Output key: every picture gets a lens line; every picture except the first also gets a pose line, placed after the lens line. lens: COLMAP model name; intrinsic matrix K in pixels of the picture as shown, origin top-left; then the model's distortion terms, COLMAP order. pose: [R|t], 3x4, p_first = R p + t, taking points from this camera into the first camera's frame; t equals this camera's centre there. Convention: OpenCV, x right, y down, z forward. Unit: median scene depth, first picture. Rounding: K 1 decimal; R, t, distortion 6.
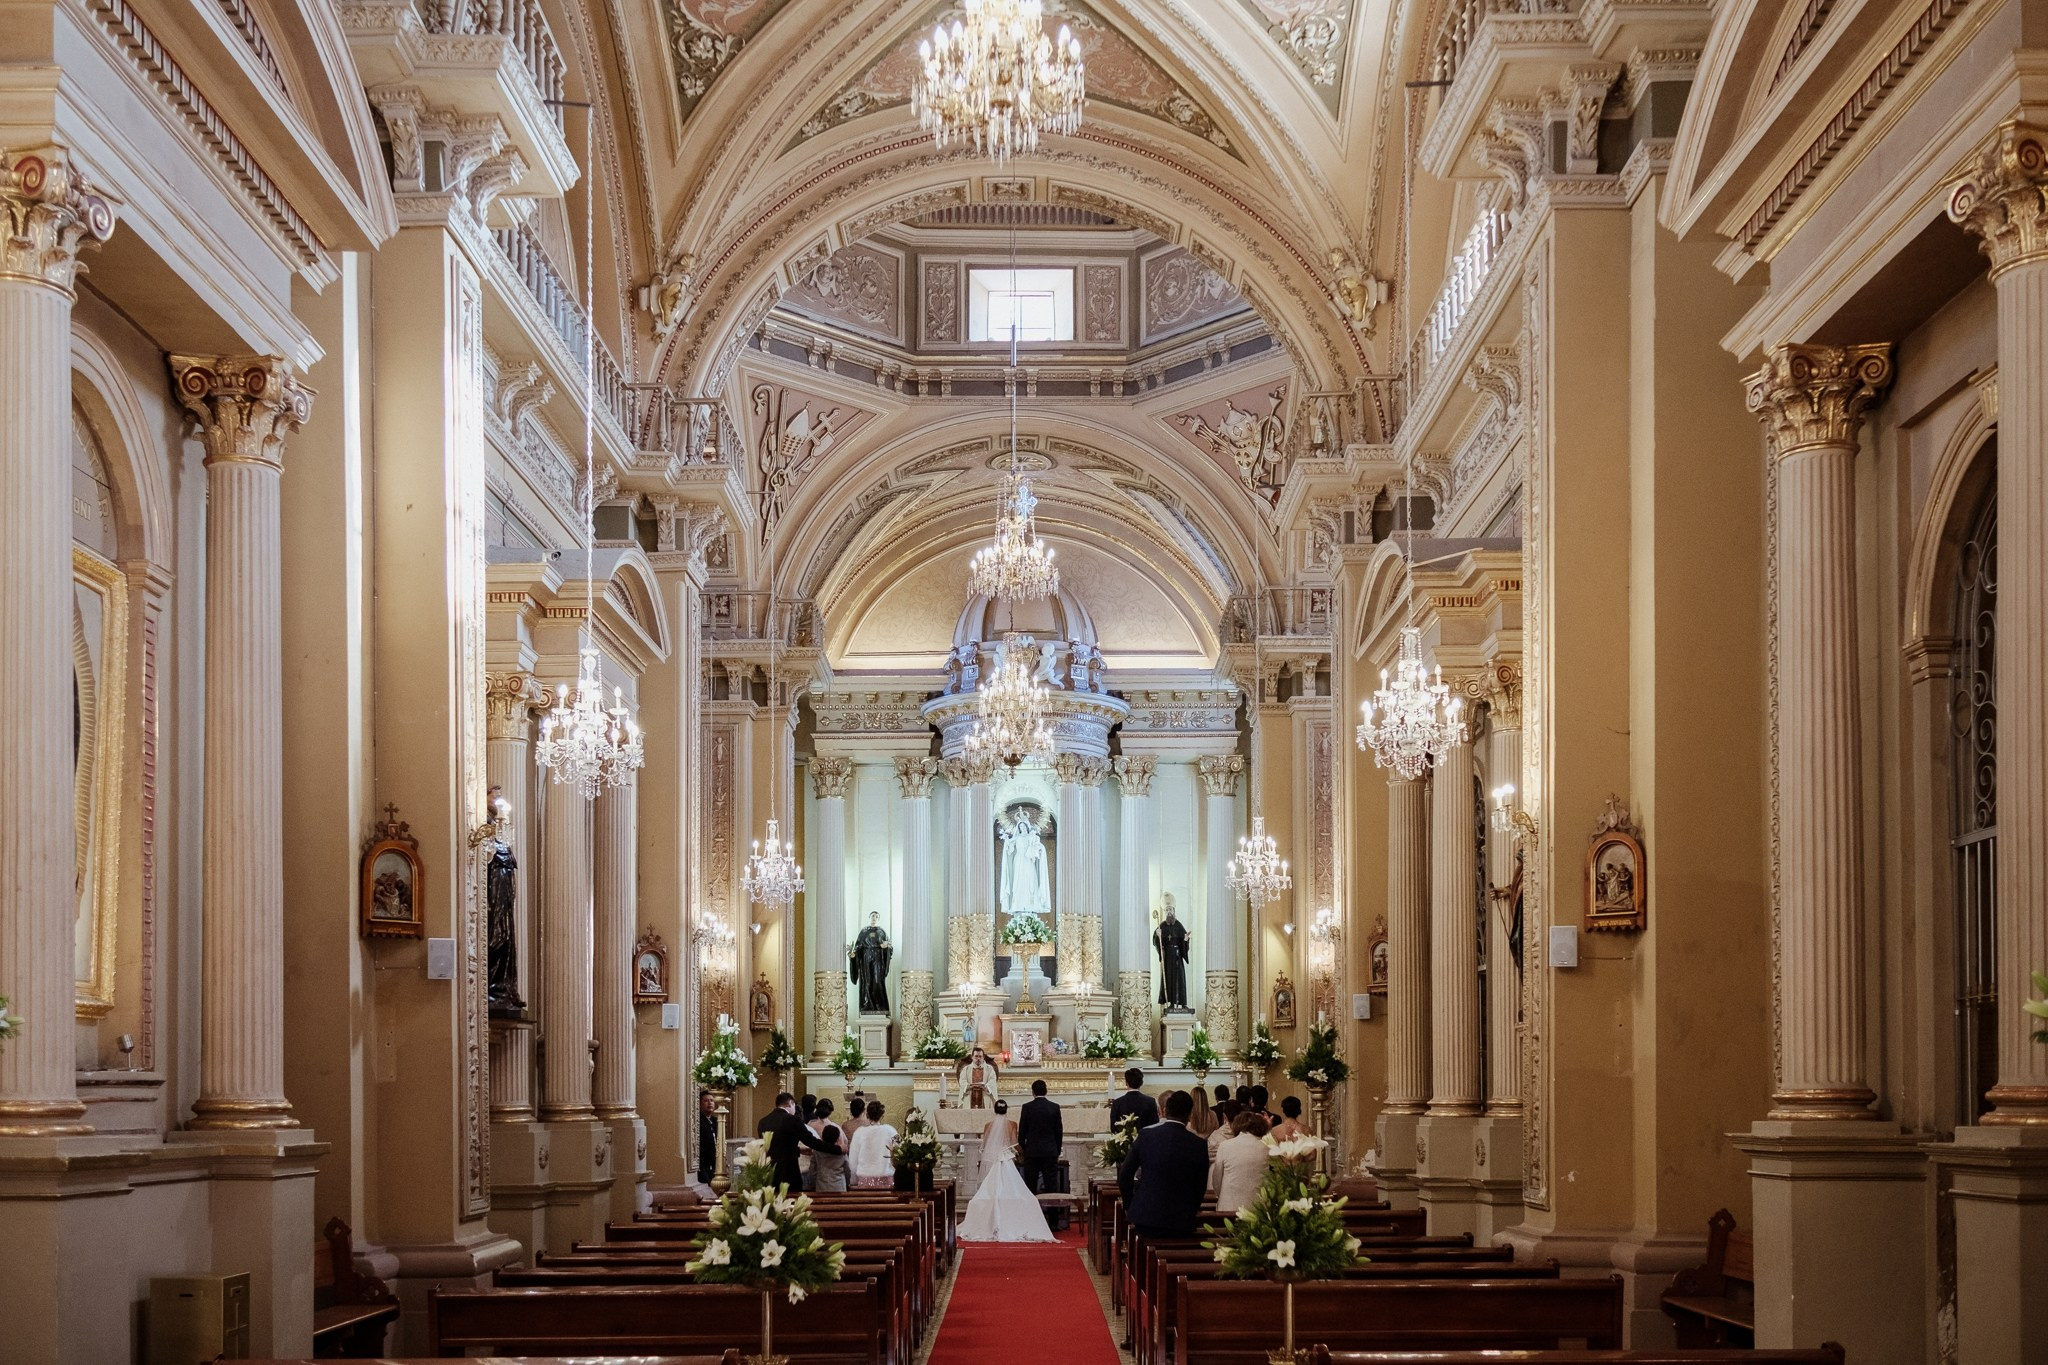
lens RADIAL K [[2123.9, 0, 1024.0], [0, 2123.9, 682.5], [0, 0, 1]] dist [0.064738, -0.009801]
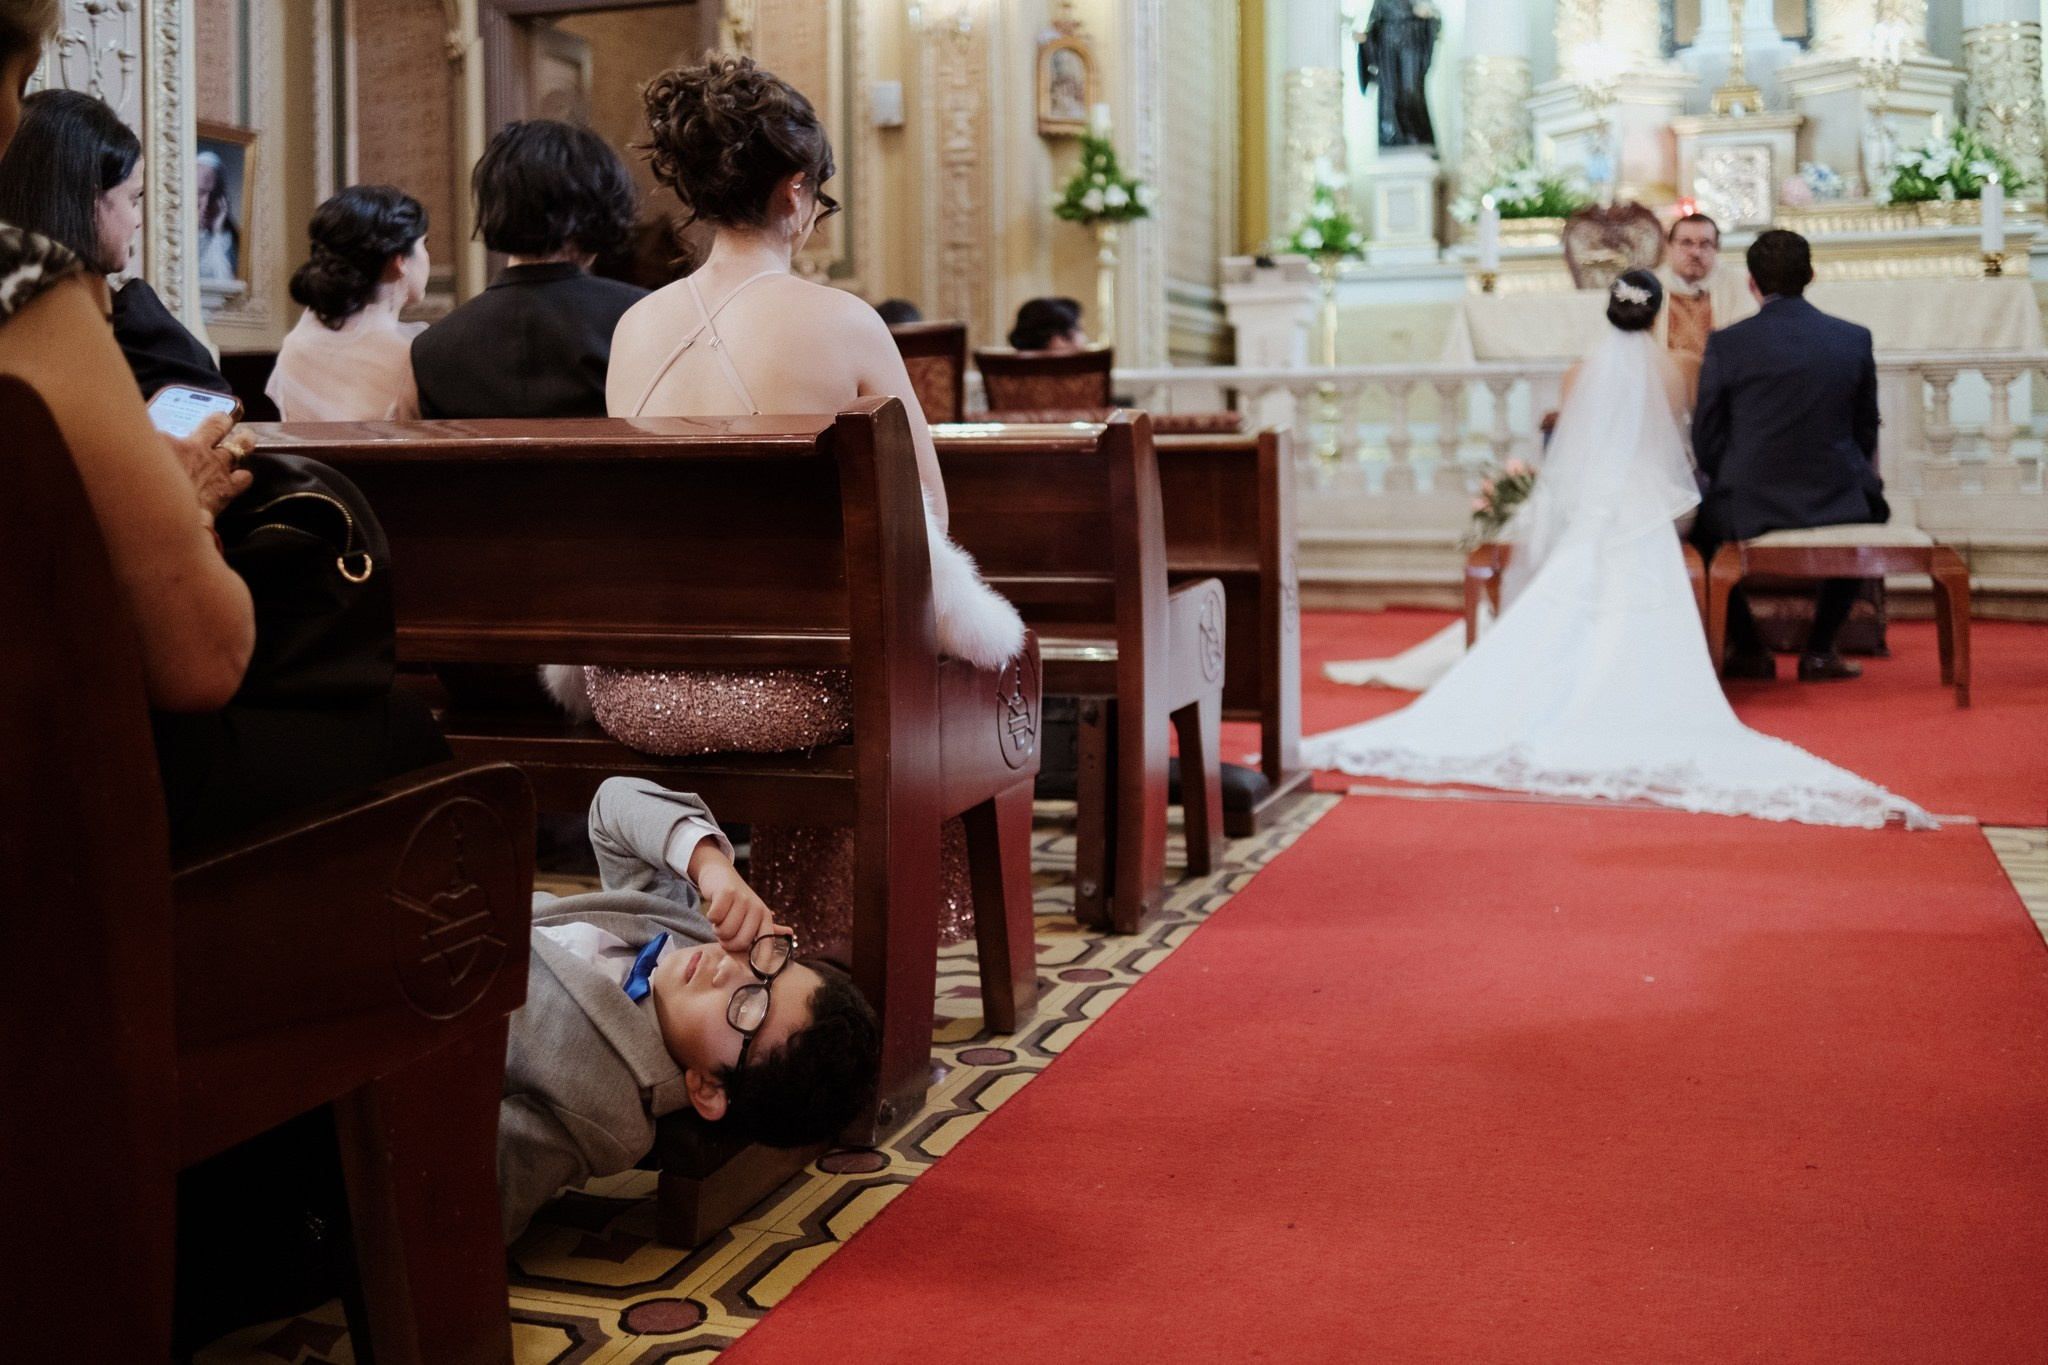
lens RADIAL K [[2106.1, 0, 1024.0], [0, 2106.1, 682.5], [0, 0, 1]] dist [-0.156612, 0.005655]
pose [[0.945282, 0.035176, -0.324352, 0.002355], [0.065858, 0.953131, 0.295302, 0.134587], [0.319537, -0.300505, 0.898662, 0.565067]]
